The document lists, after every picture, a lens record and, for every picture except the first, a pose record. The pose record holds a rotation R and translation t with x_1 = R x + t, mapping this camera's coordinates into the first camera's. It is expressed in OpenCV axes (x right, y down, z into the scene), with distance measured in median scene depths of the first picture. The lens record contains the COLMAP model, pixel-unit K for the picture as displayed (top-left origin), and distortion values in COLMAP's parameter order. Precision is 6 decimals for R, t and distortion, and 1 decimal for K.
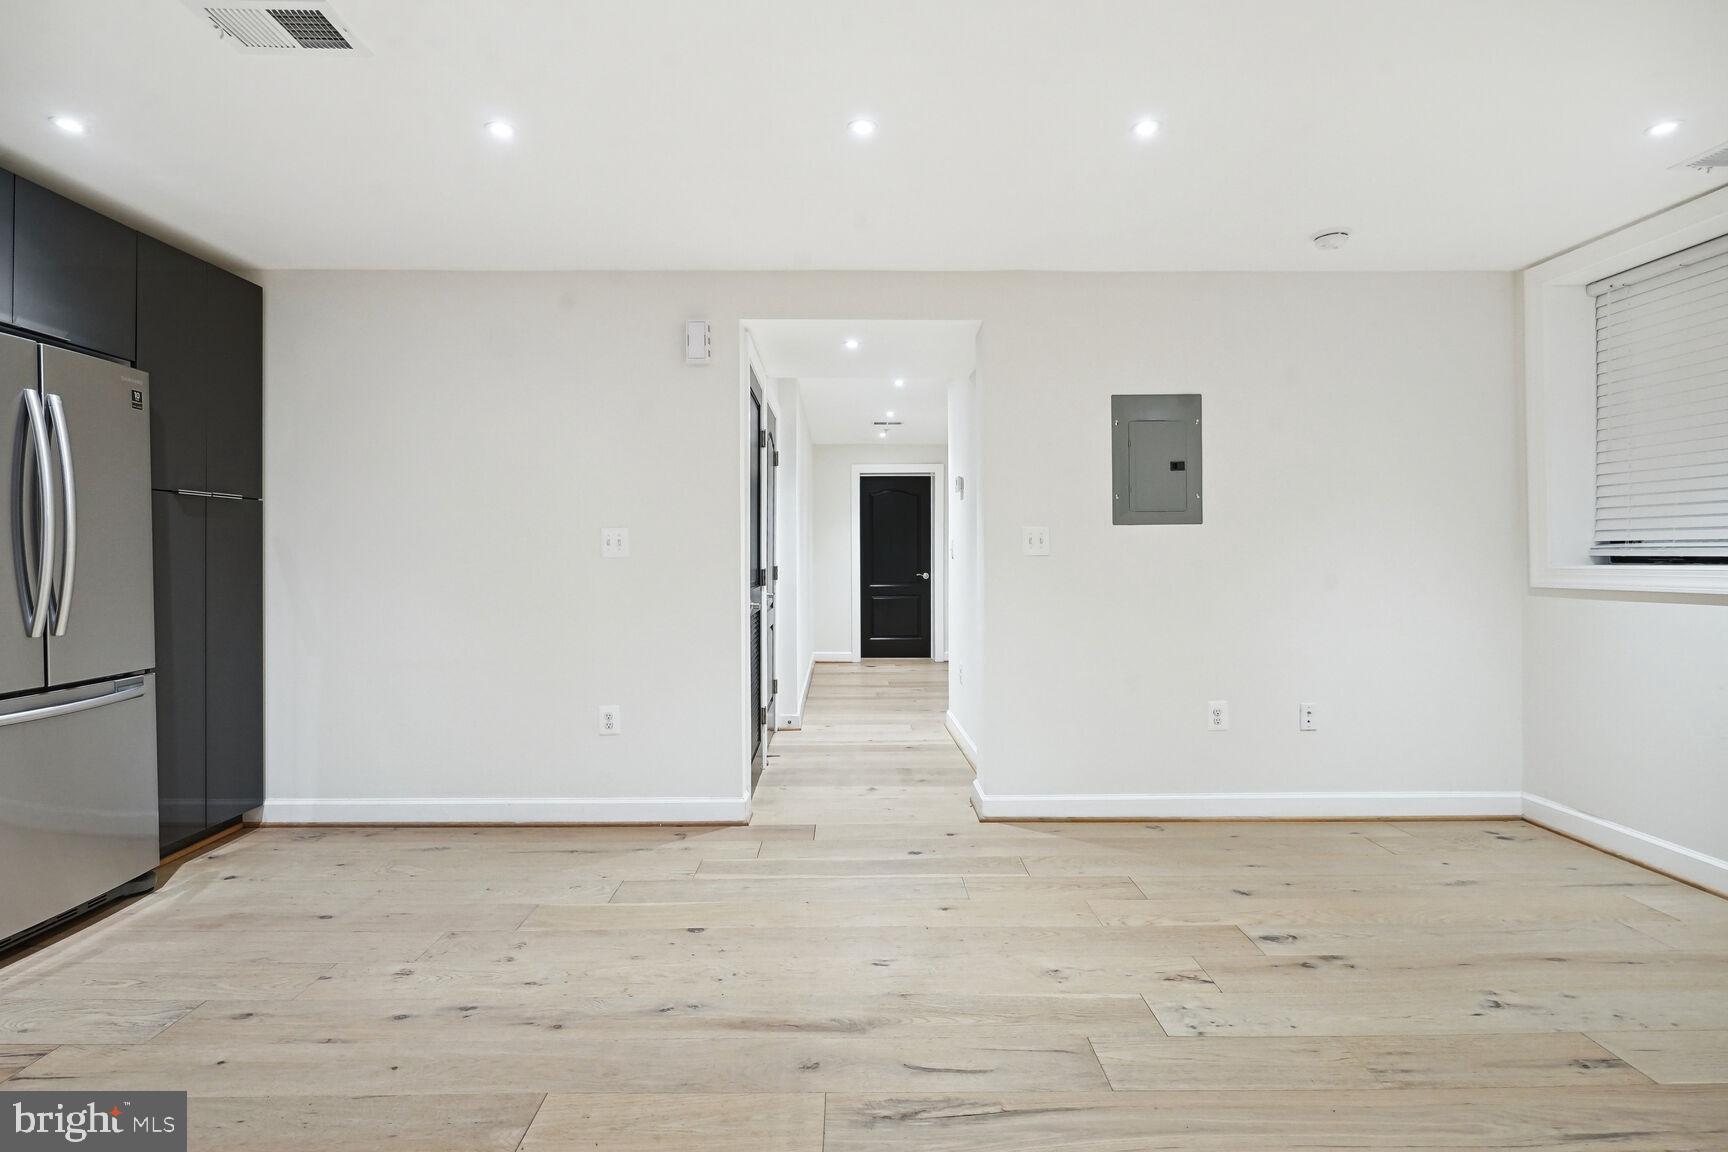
lens RADIAL K [[805.5, 0, 868.2], [0, 805.5, 559.5], [0, 0, 1]] dist [-0.009565, 0.002280]
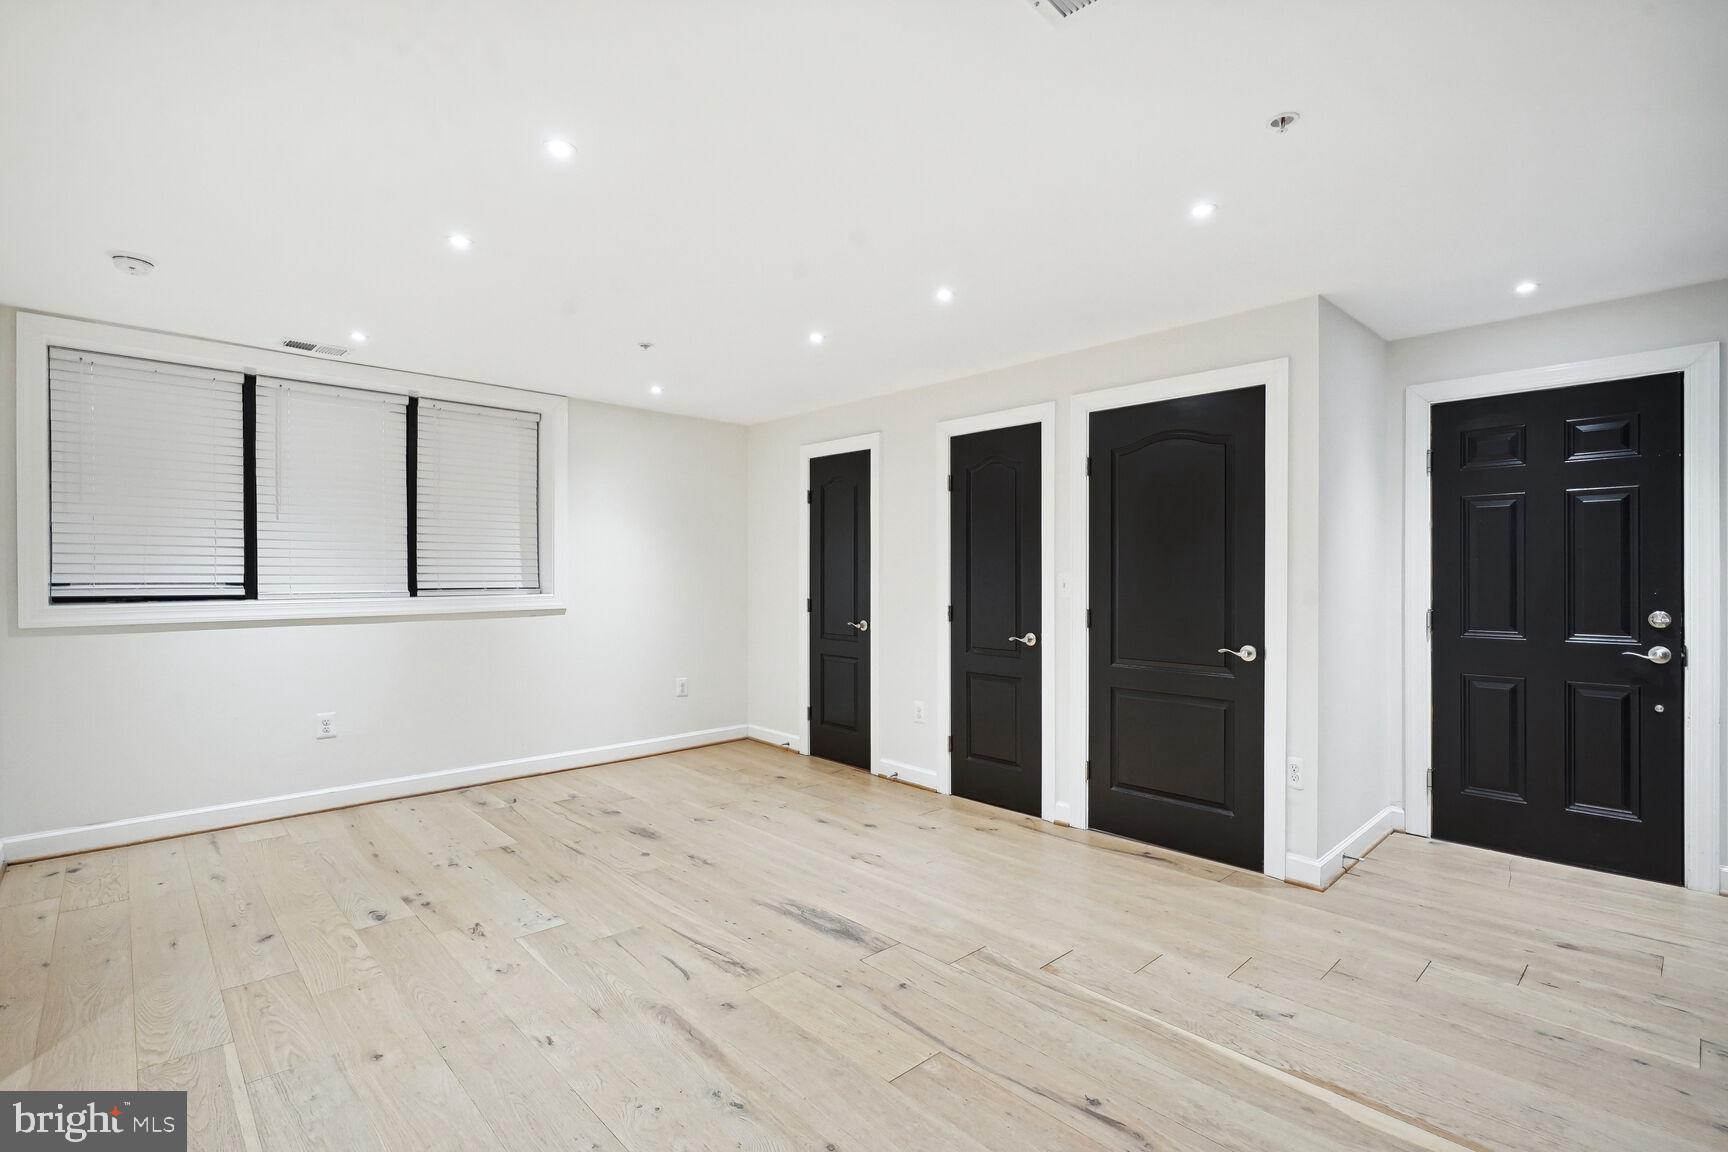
lens RADIAL K [[805.5, 0, 837.9], [0, 805.5, 568.7], [0, 0, 1]] dist [-0.009565, 0.002280]
pose [[-0.652826, 0.014721, 0.757365, -0.728763], [0.006674, 0.999884, -0.013681, -0.023893], [-0.757478, -0.003877, -0.652849, 1.073658]]
